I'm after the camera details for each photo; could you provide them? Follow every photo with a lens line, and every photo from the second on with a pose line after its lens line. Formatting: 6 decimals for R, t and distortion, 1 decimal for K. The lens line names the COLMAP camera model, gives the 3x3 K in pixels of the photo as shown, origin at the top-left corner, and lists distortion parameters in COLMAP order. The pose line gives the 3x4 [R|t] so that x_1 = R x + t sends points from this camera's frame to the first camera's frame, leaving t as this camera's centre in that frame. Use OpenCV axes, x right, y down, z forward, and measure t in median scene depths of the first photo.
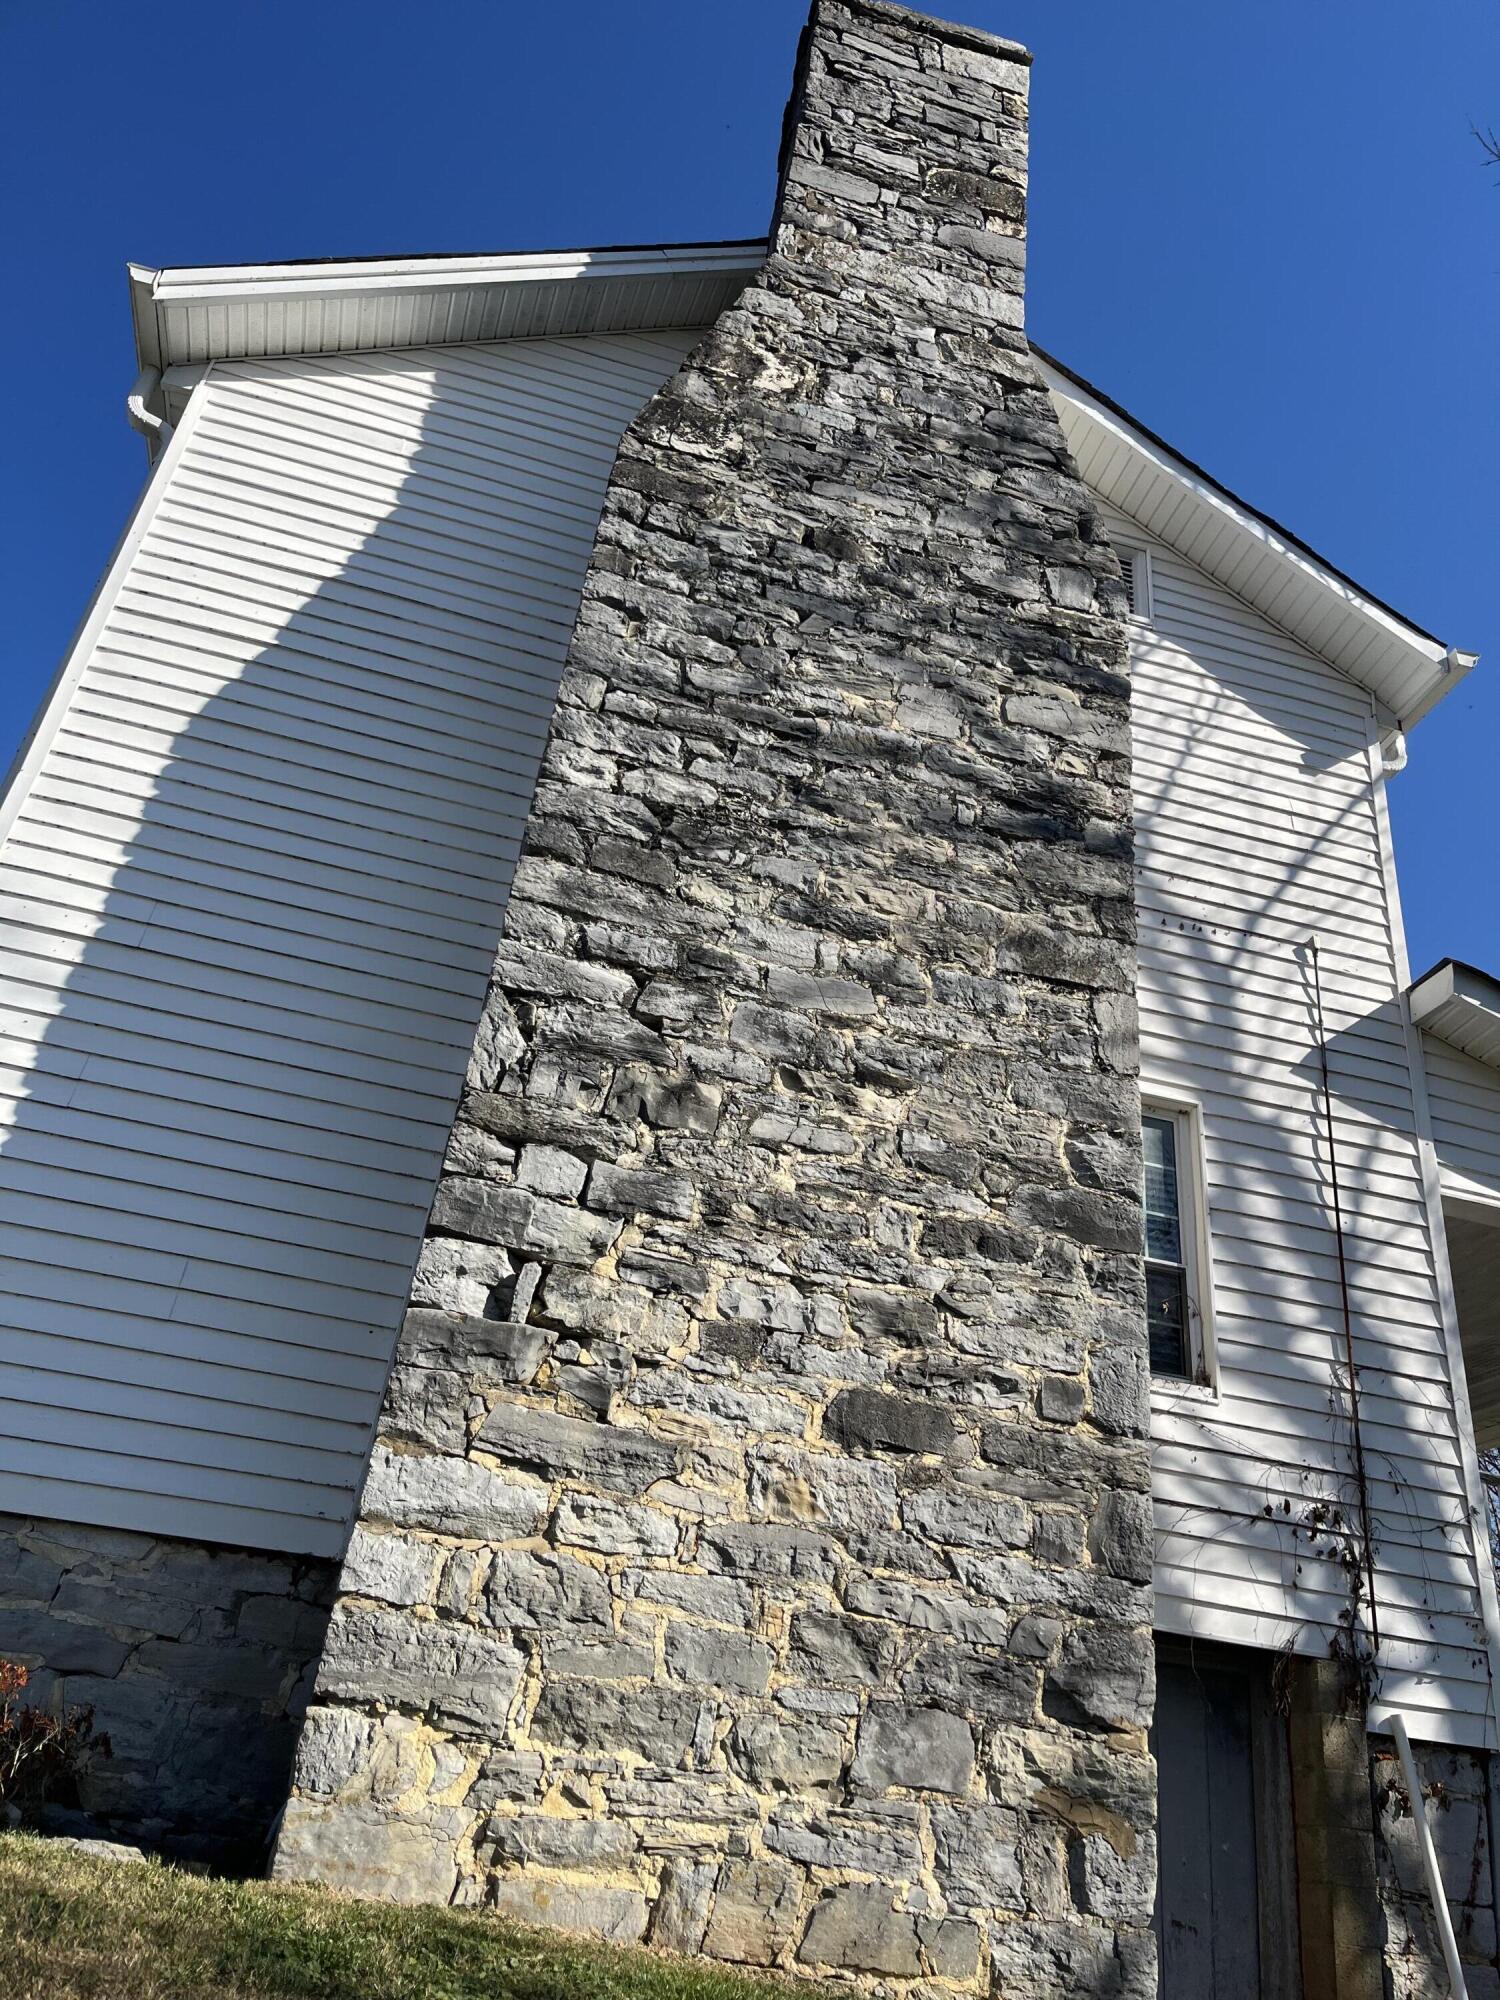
lens RADIAL K [[1527.0, 0, 752.1], [0, 1527.0, 977.4], [0, 0, 1]] dist [0.062461, -0.100080]
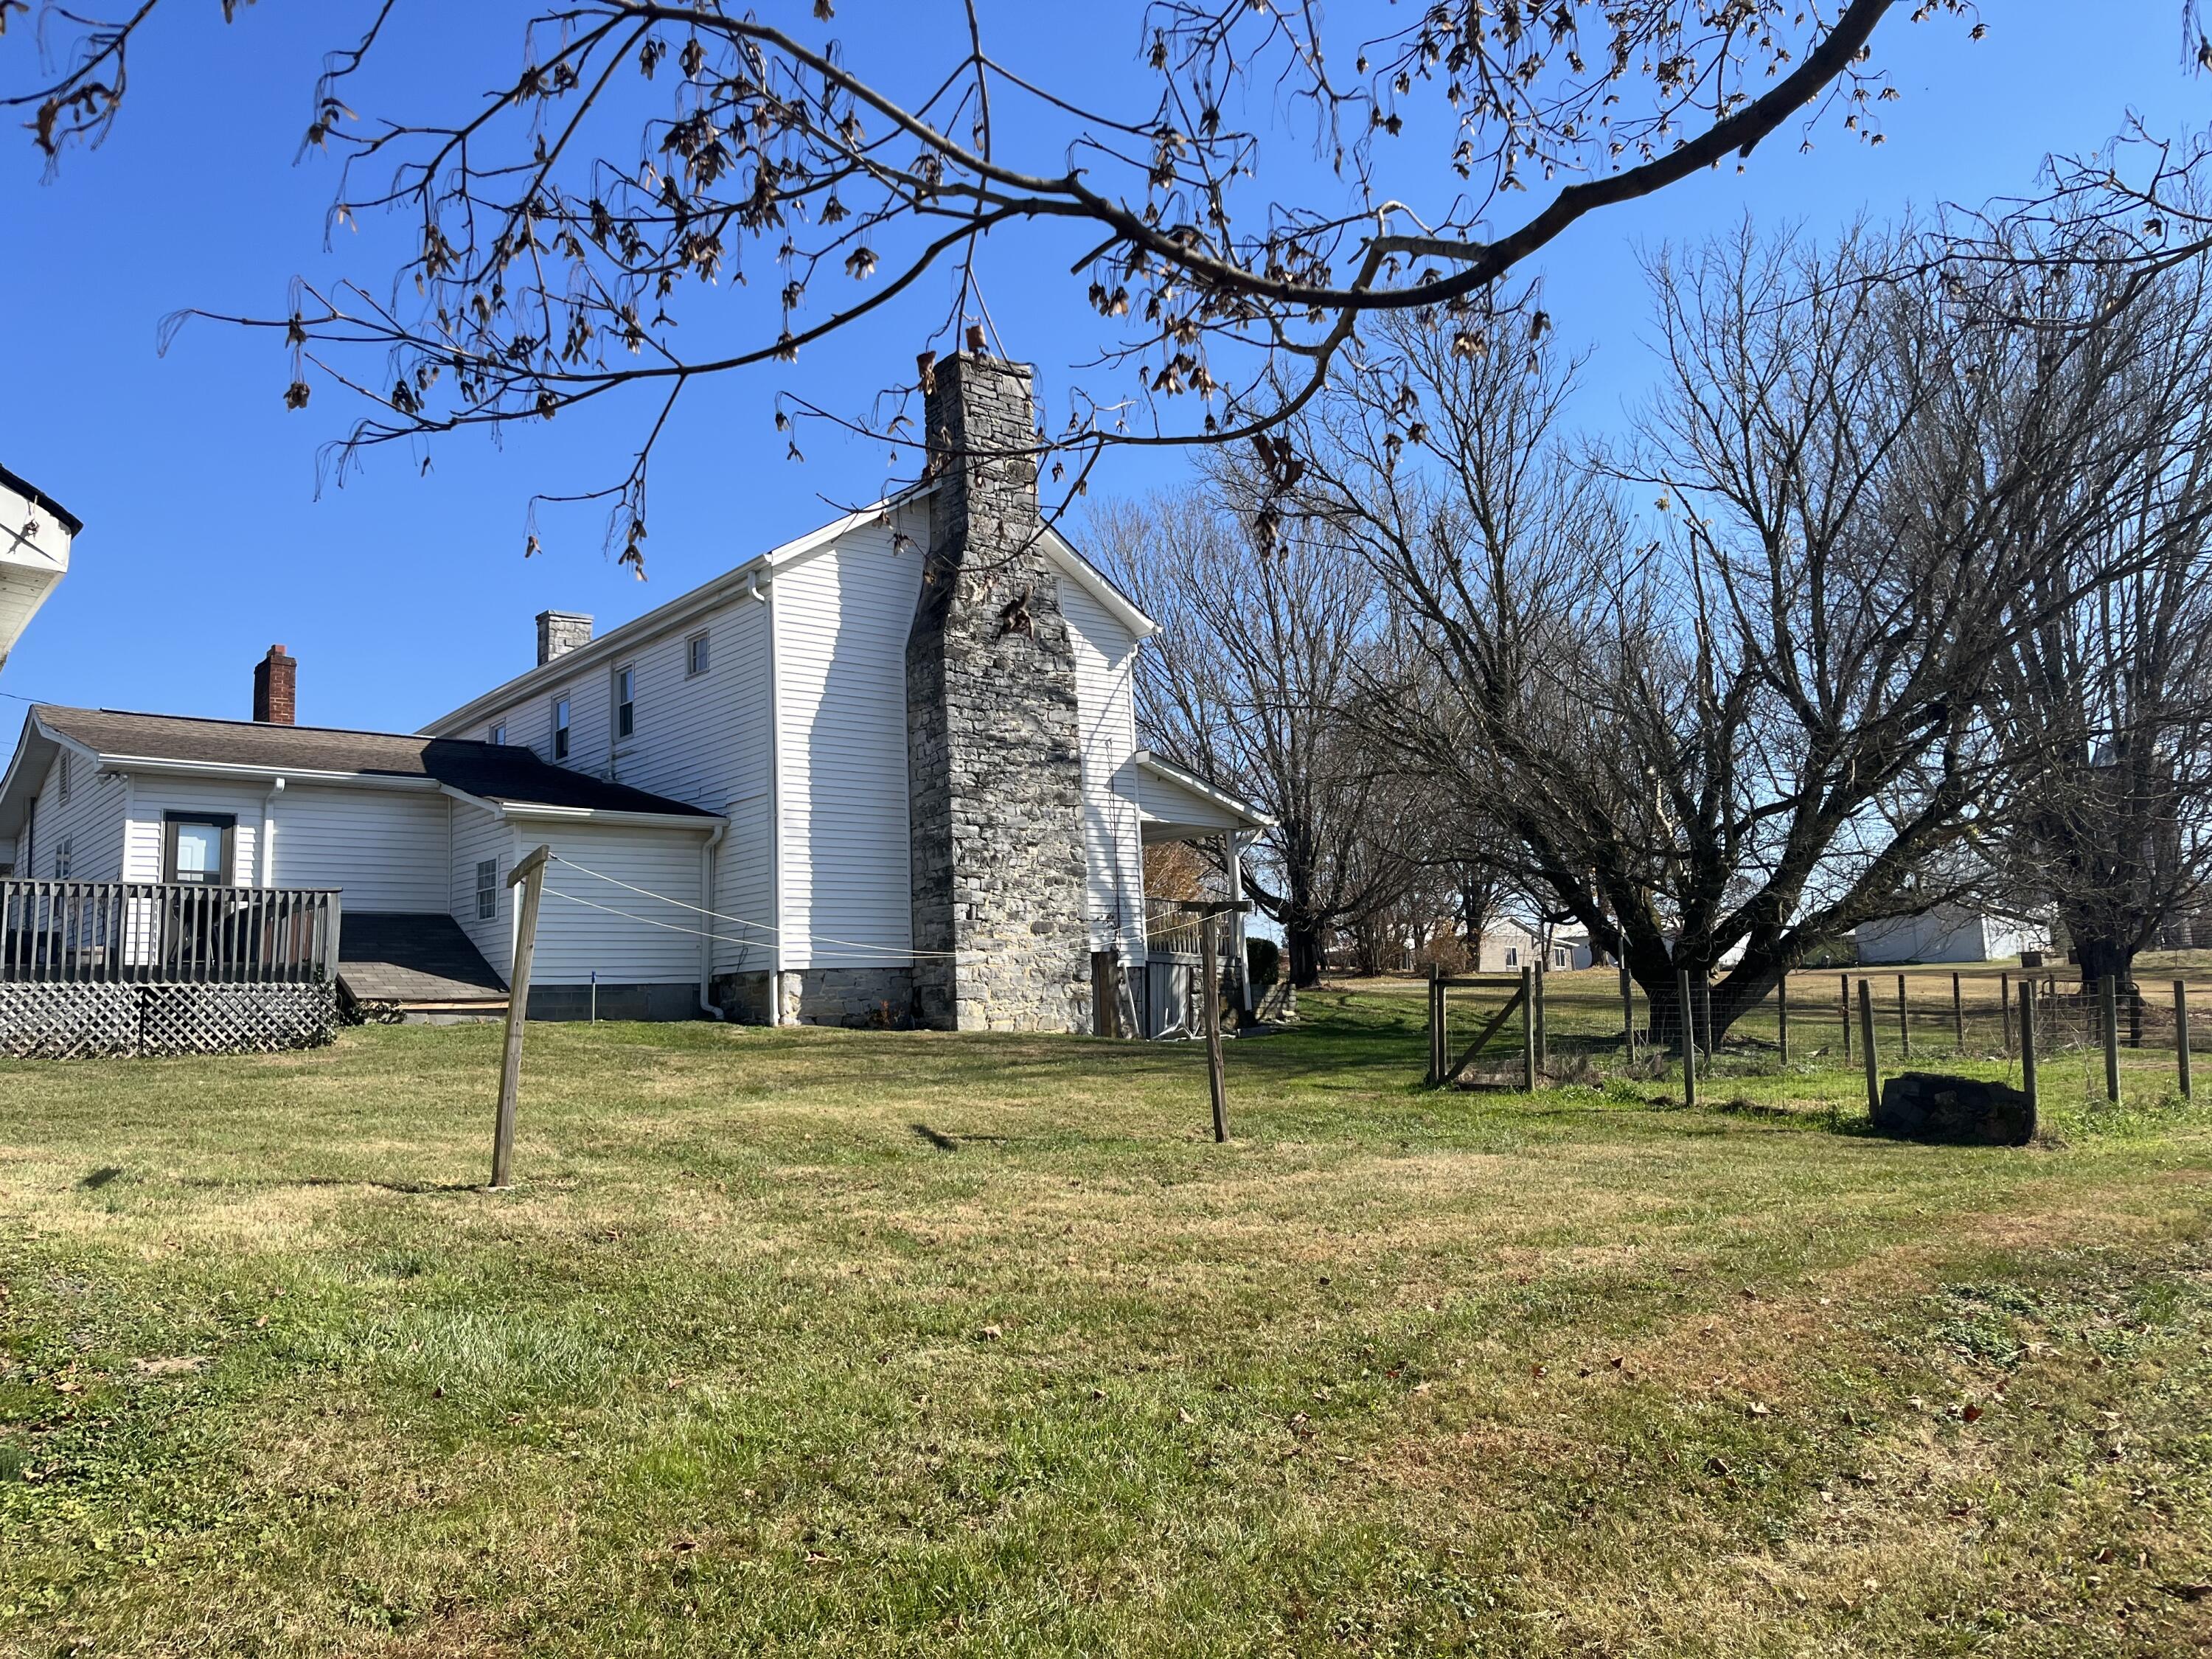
lens RADIAL K [[1647.0, 0, 1094.7], [0, 1647.0, 816.0], [0, 0, 1]] dist [0.066272, -0.093349]
pose [[0.889582, -0.087701, 0.448278, -1.719668], [-0.101775, 0.918668, 0.381694, -1.685305], [-0.445293, -0.385171, 0.808305, -2.568156]]
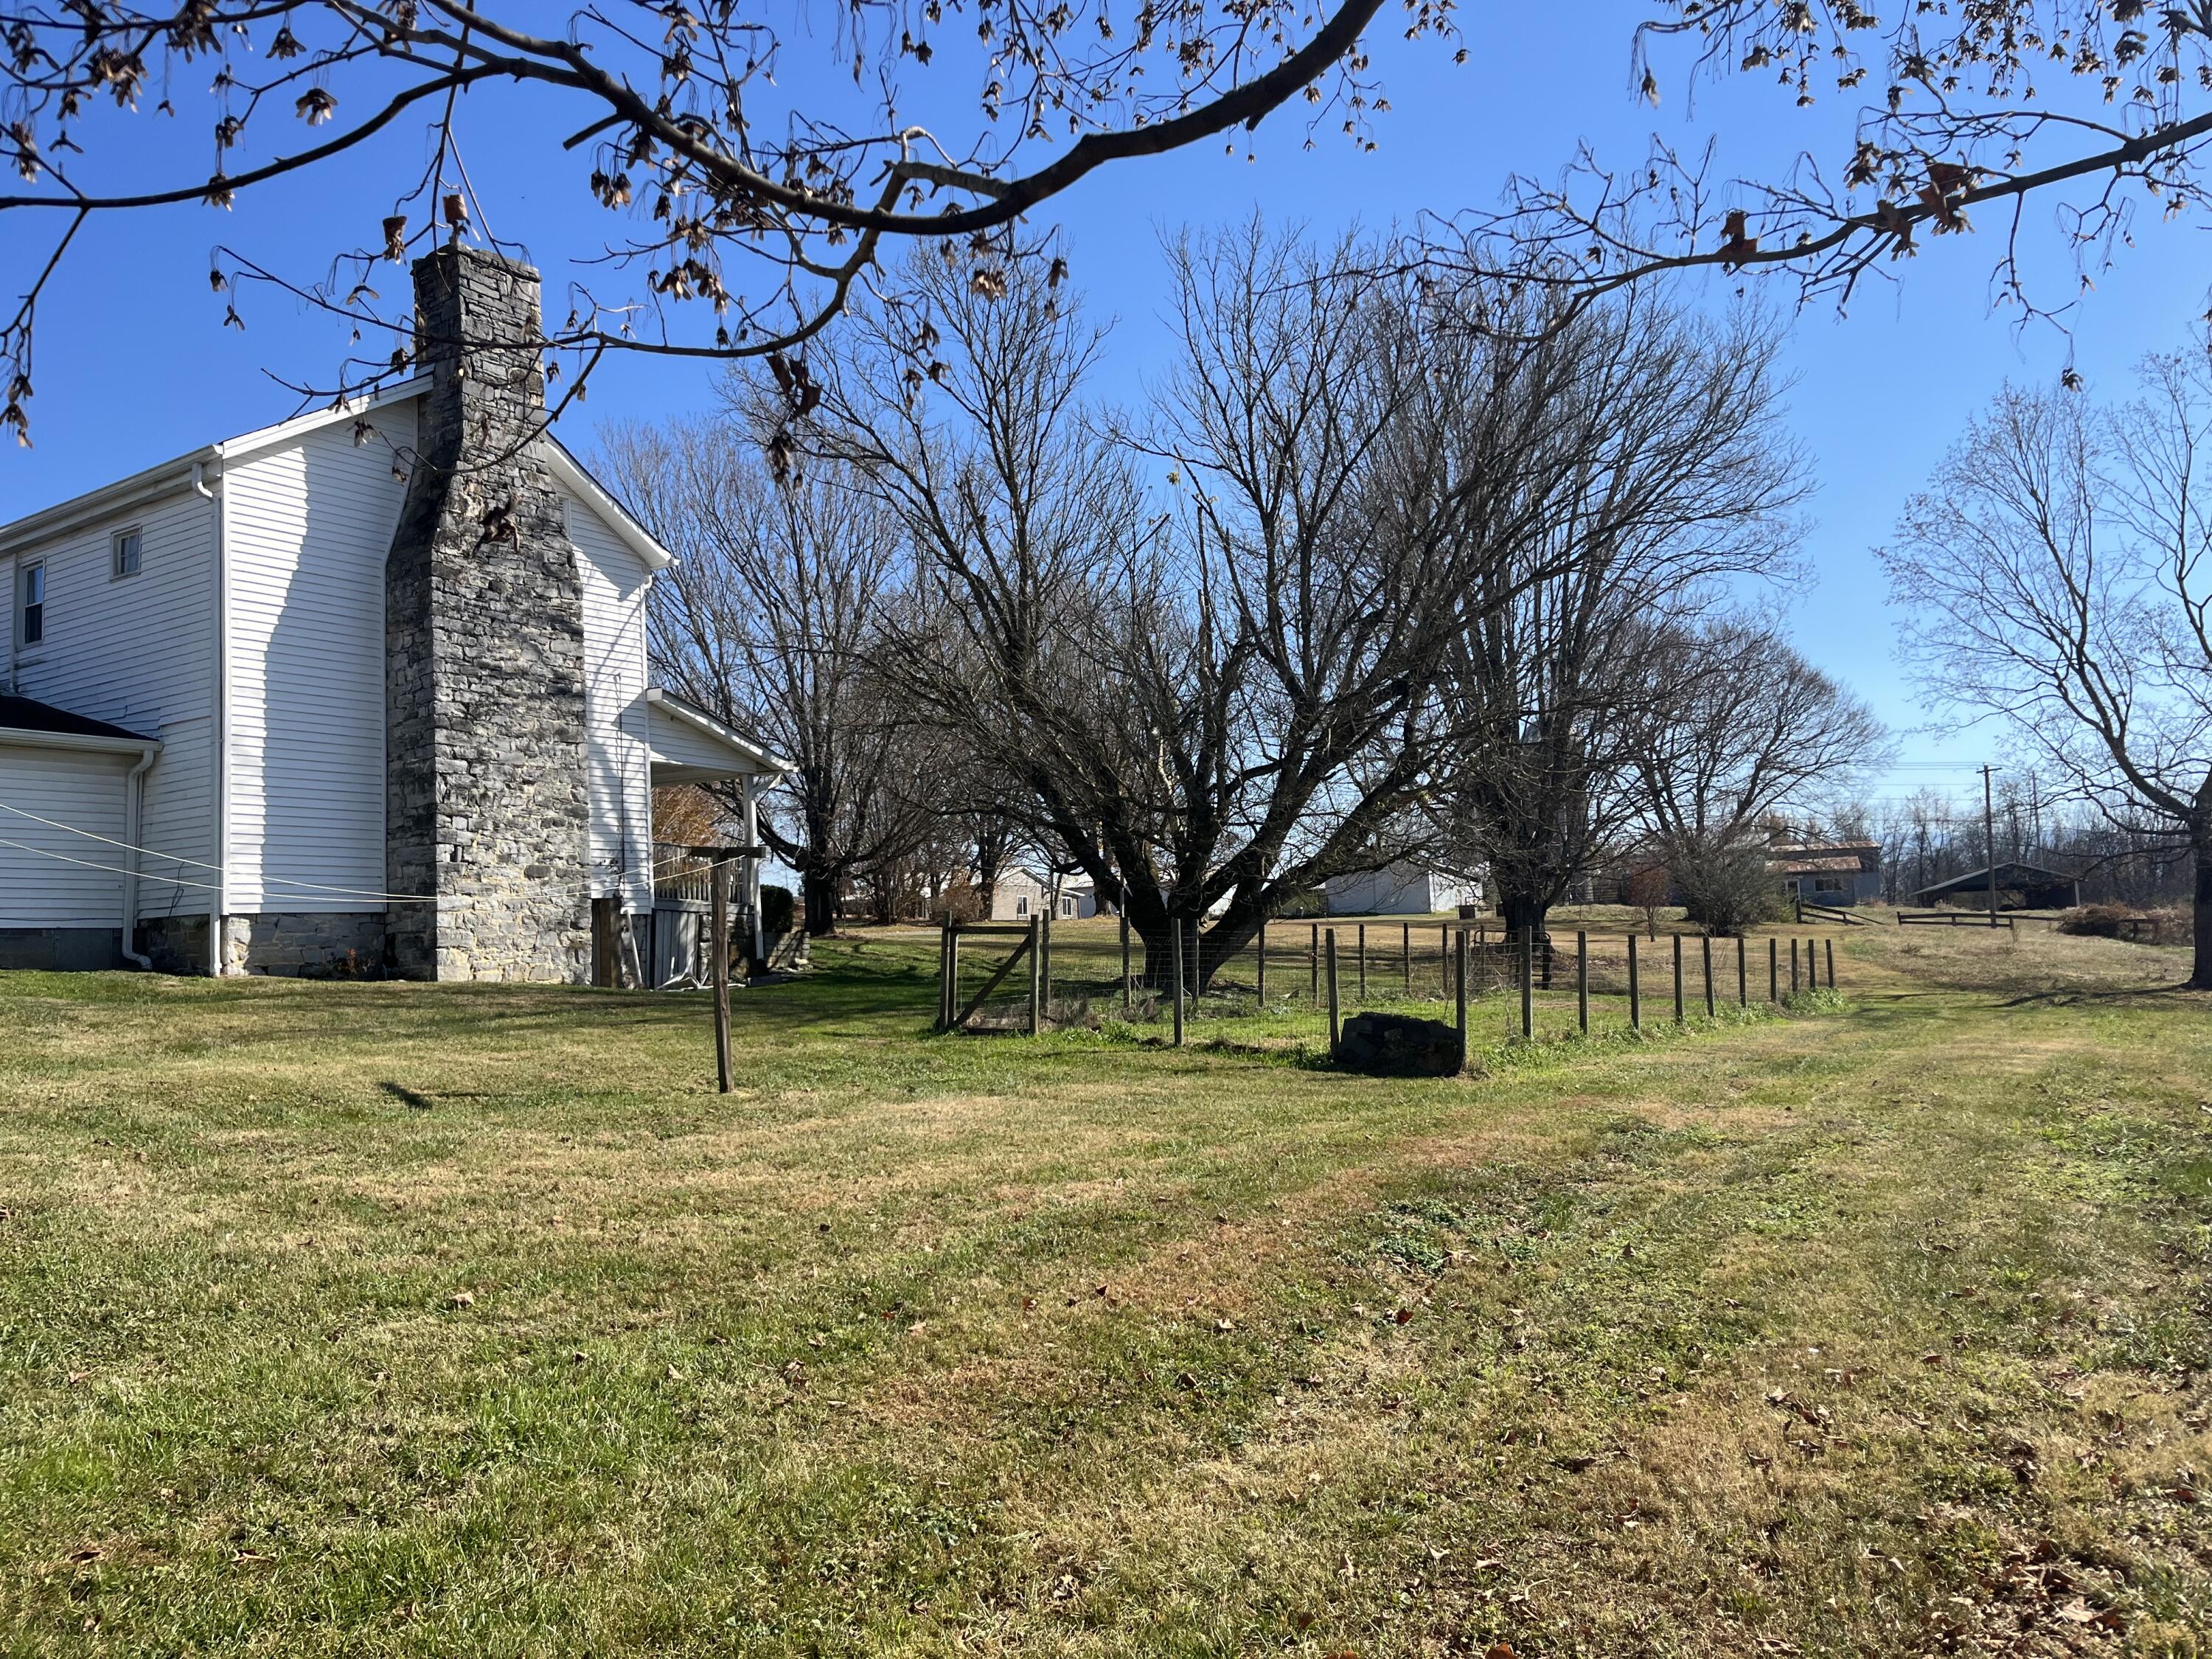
lens RADIAL K [[1651.4, 0, 1103.7], [0, 1651.4, 819.3], [0, 0, 1]] dist [0.061284, -0.097604]
pose [[0.724566, -0.082877, 0.684205, -1.707949], [-0.238222, 0.901439, 0.361466, -1.678090], [-0.646726, -0.424899, 0.633408, -2.562841]]
